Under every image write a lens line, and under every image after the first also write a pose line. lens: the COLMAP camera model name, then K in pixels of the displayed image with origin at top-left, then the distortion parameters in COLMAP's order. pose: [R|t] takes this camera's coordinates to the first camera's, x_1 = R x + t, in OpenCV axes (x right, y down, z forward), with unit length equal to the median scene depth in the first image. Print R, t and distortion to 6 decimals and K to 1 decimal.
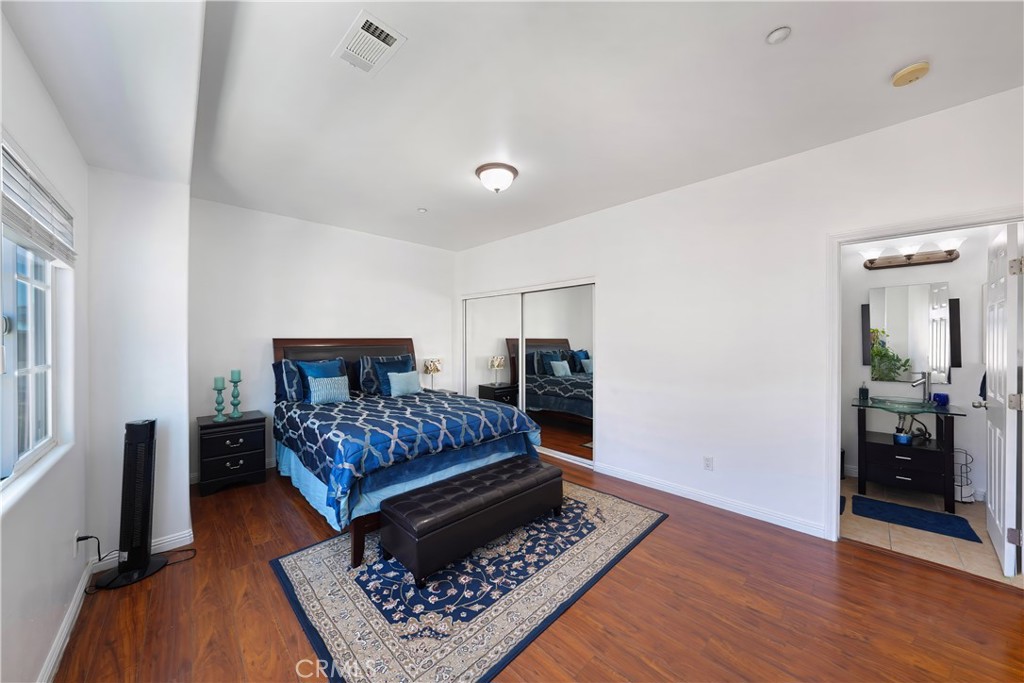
lens RADIAL K [[341.2, 0, 465.0], [0, 341.2, 337.0], [0, 0, 1]] dist [-0.000135, 0.000014]
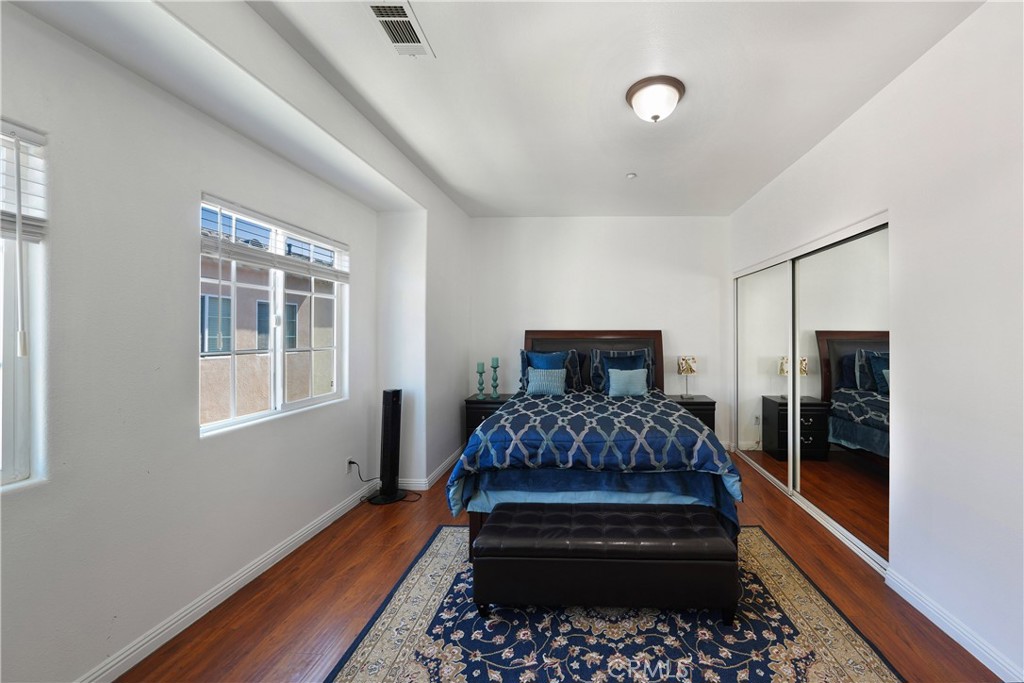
lens RADIAL K [[352.4, 0, 515.4], [0, 352.4, 329.0], [0, 0, 1]] dist [-0.006451, -0.000004]
pose [[0.748745, -0.003009, -0.662852, 0.387295], [0.000647, 0.999993, -0.003809, 0.007143], [0.662858, 0.002423, 0.748741, 0.282672]]
